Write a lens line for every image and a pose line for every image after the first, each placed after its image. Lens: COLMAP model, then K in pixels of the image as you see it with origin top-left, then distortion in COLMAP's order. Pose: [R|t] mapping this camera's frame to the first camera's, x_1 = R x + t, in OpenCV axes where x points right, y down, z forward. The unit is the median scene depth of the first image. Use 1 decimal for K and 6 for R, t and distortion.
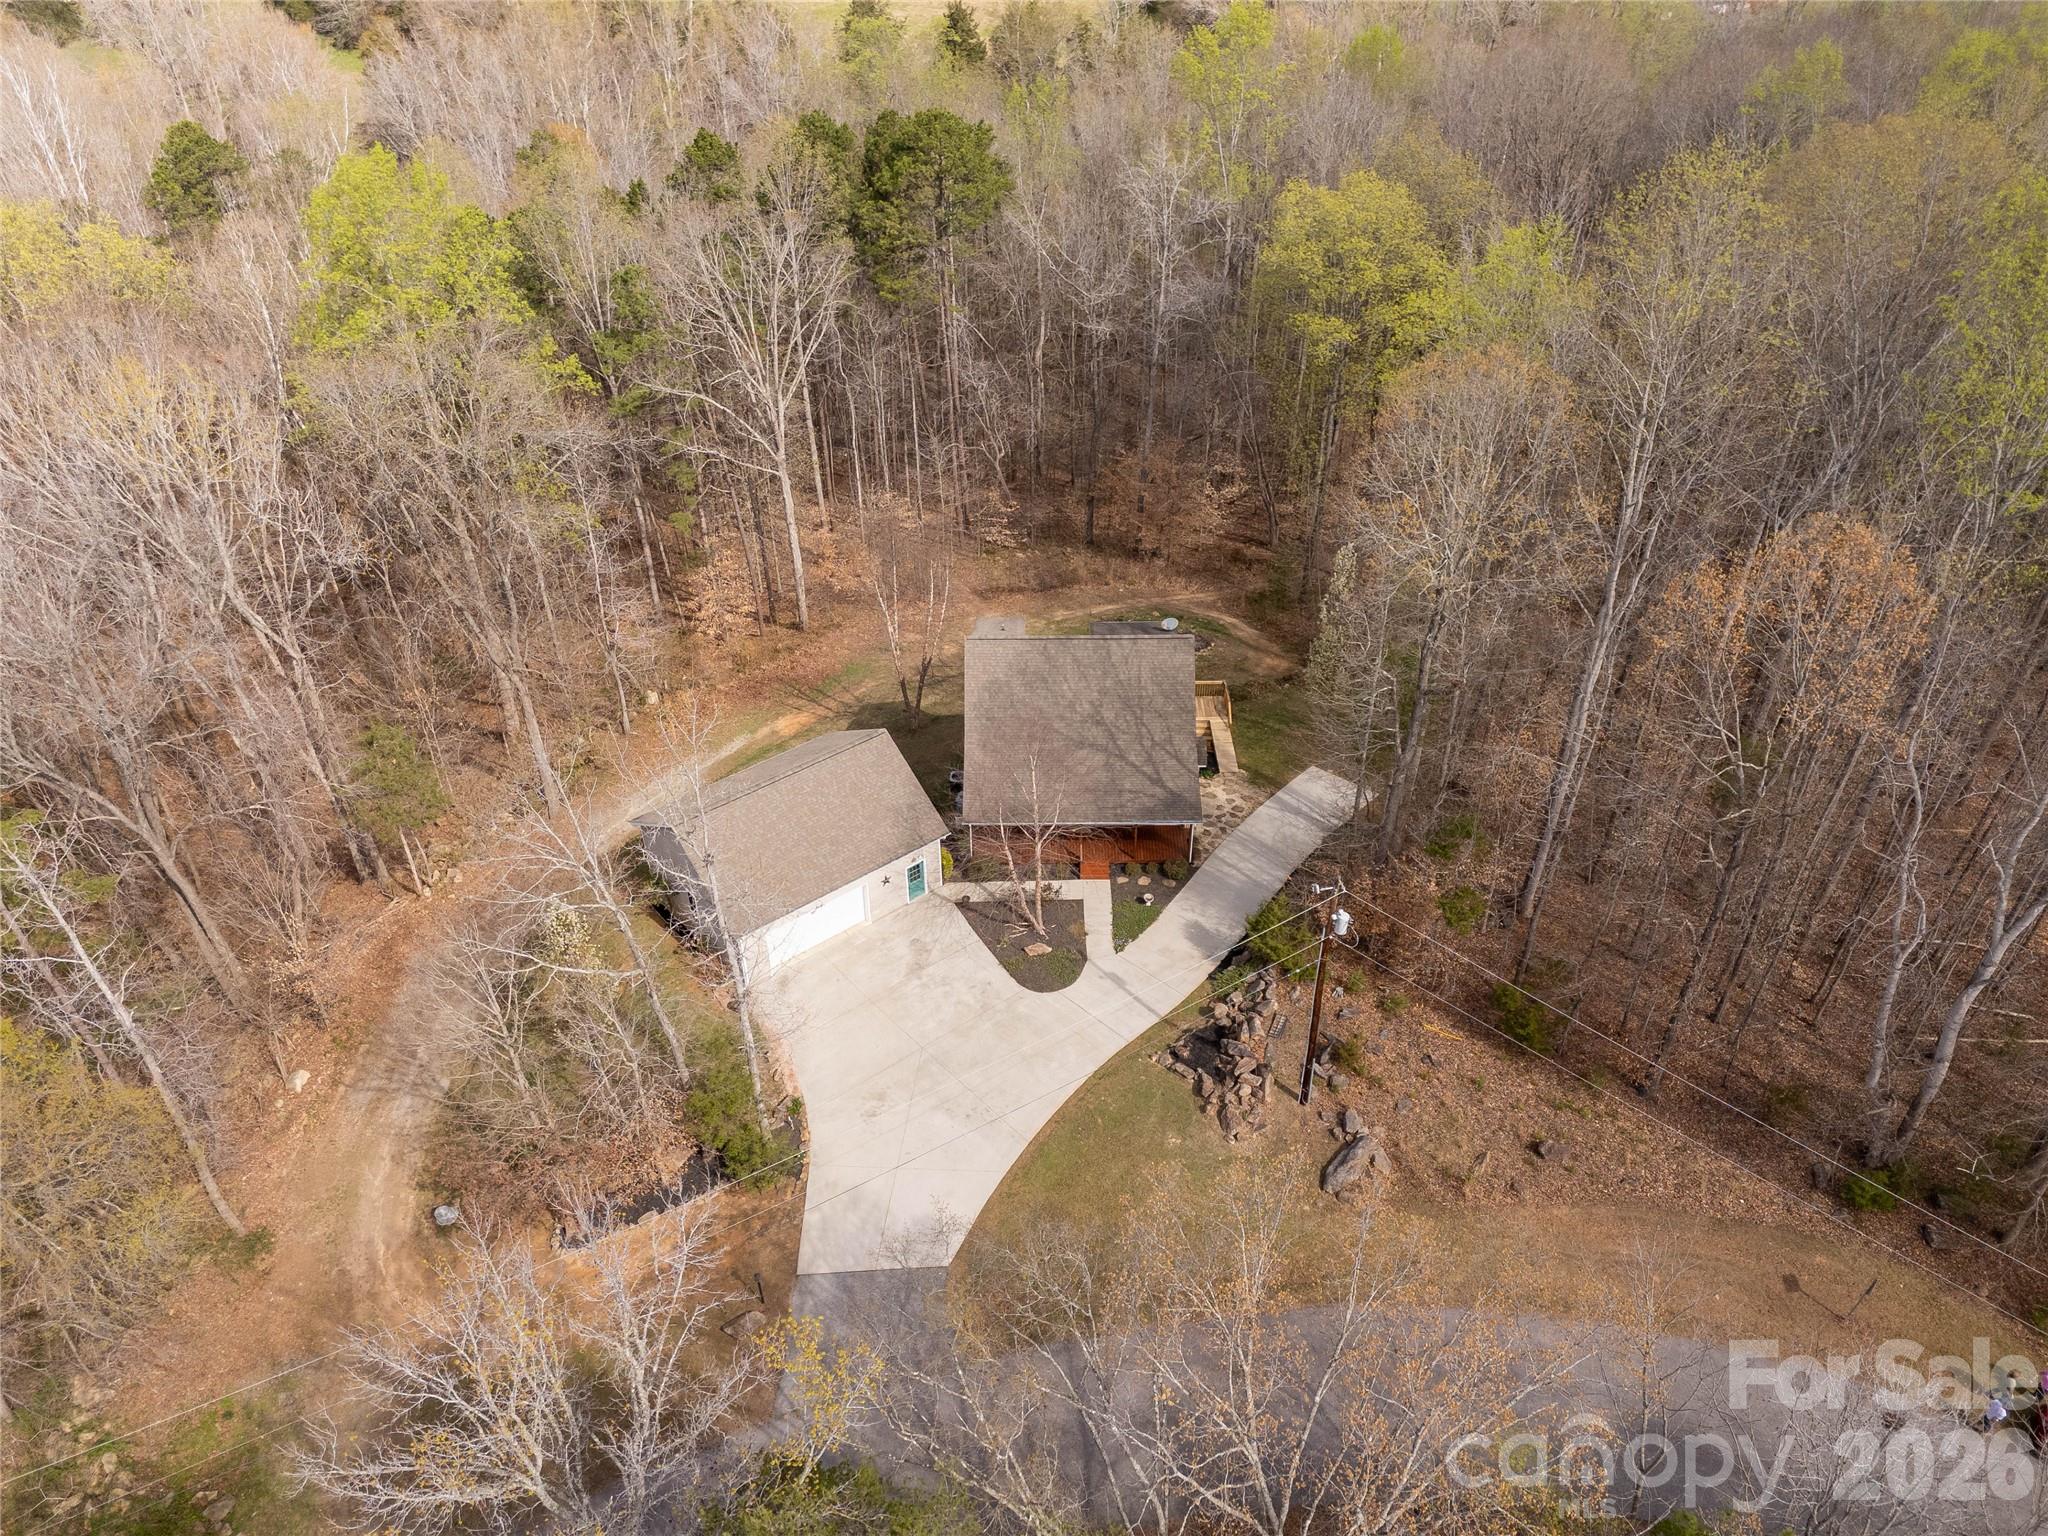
lens RADIAL K [[1467.1, 0, 1031.2], [0, 1467.1, 759.8], [0, 0, 1]] dist [0.099013, -0.114720]
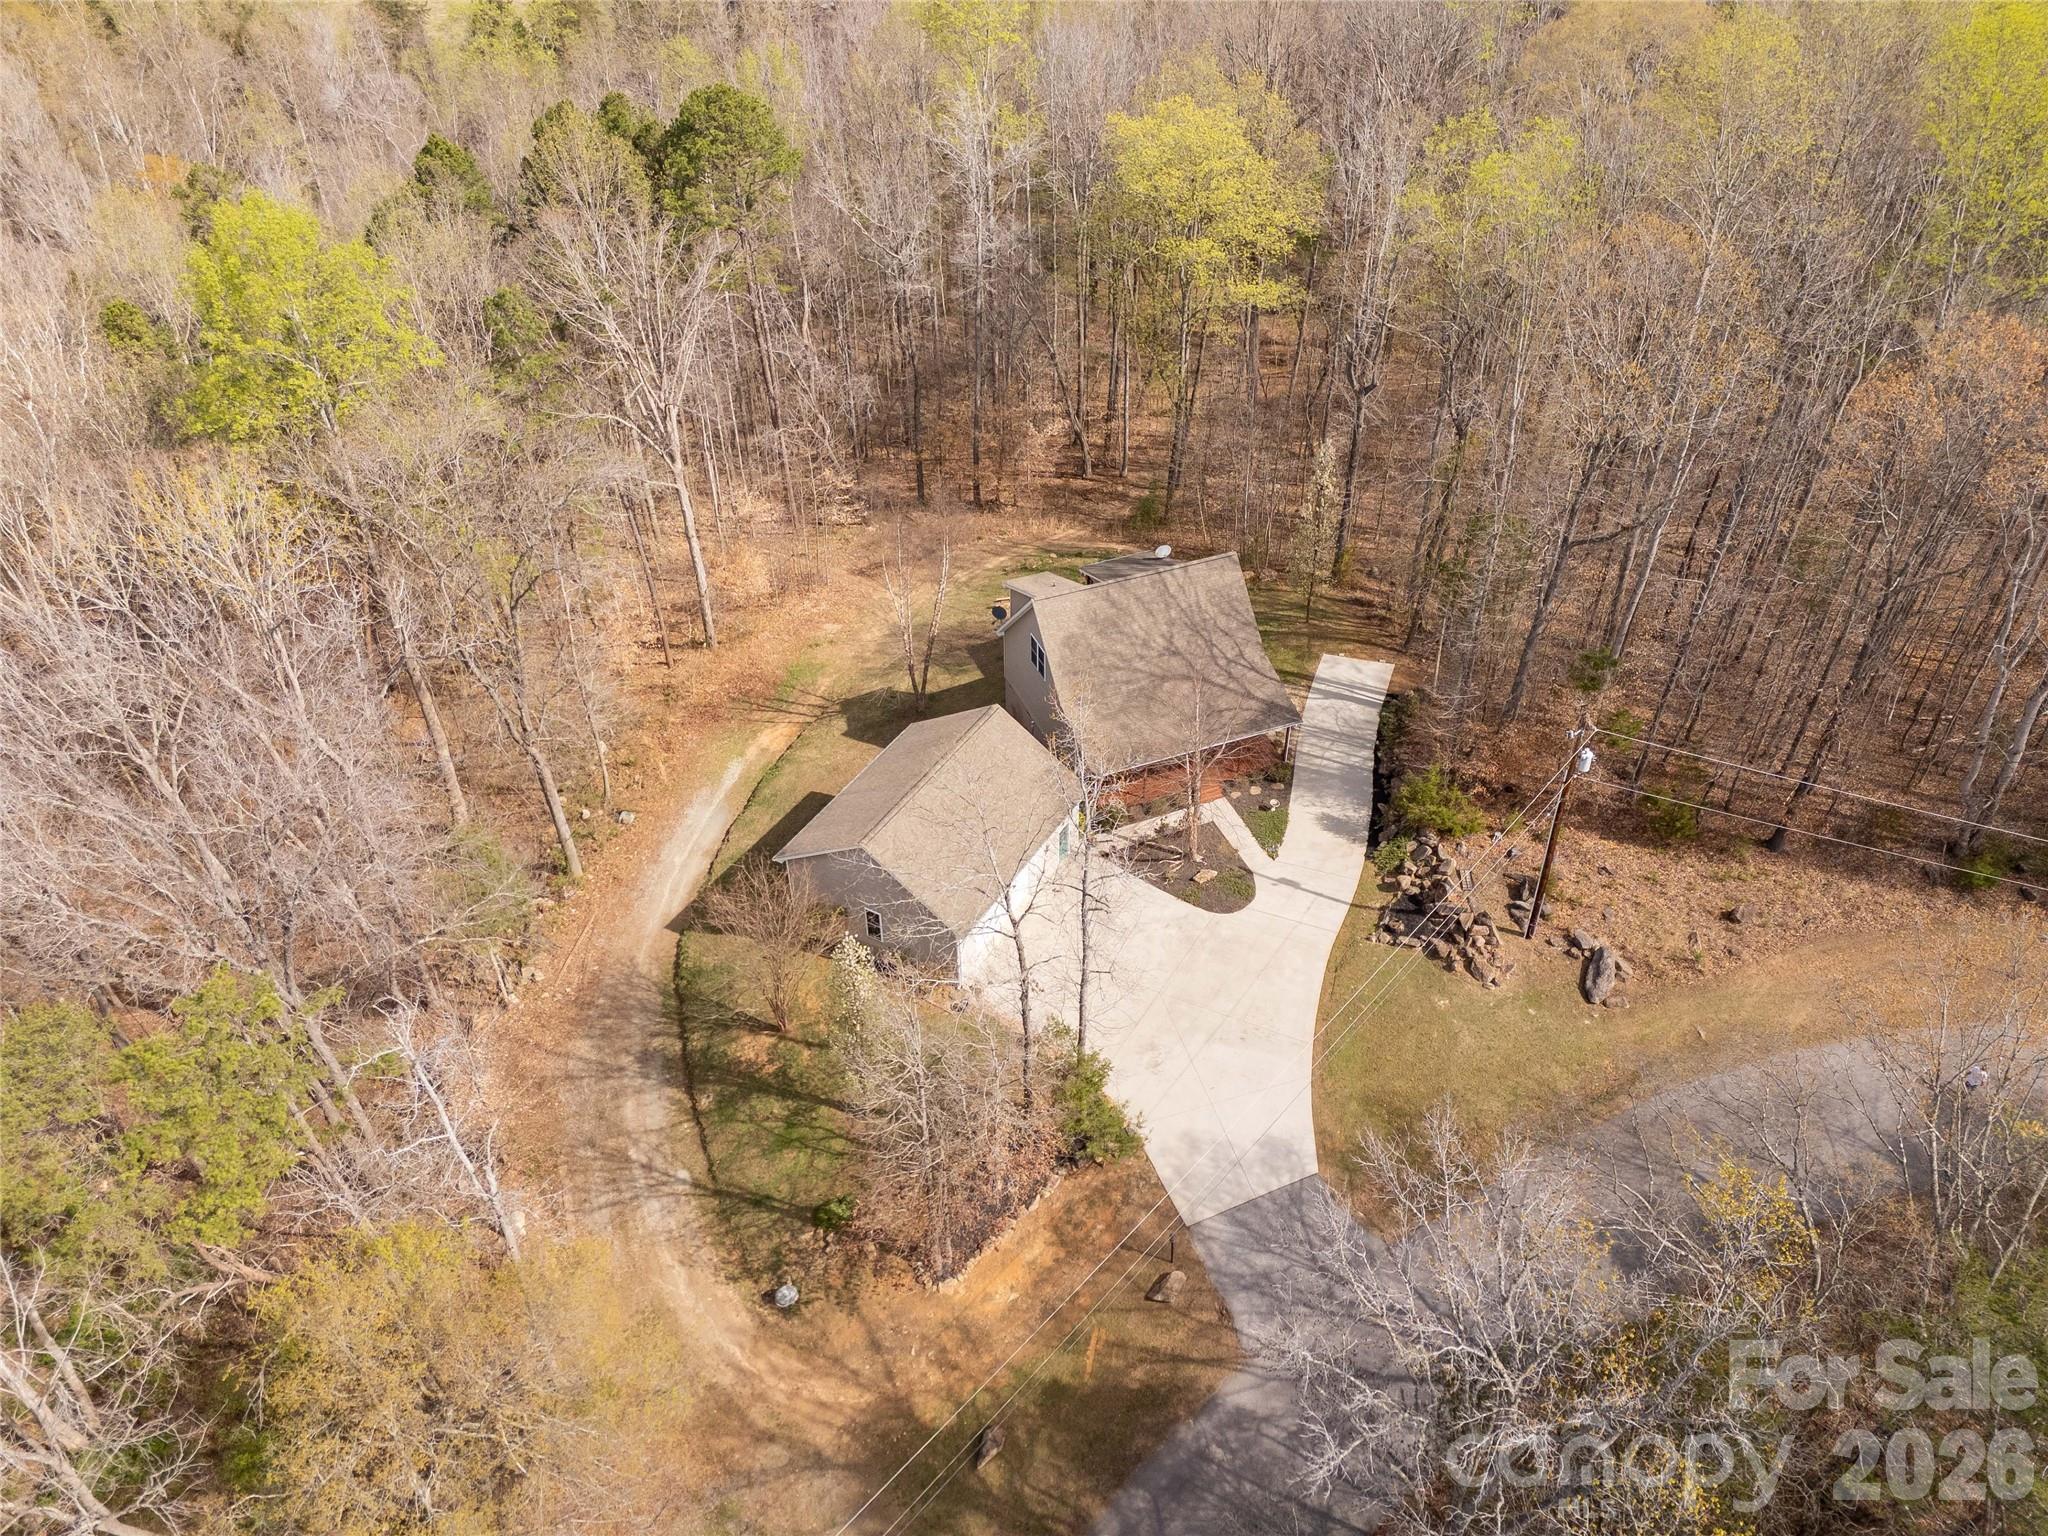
lens RADIAL K [[1448.8, 0, 1024.0], [0, 1448.8, 768.0], [0, 0, 1]] dist [0.046487, -0.000422]
pose [[0.931947, -0.238329, 0.273266, -0.383817], [0.229292, 0.971182, 0.065038, -0.040857], [-0.280891, 0.002045, 0.959737, 0.061147]]
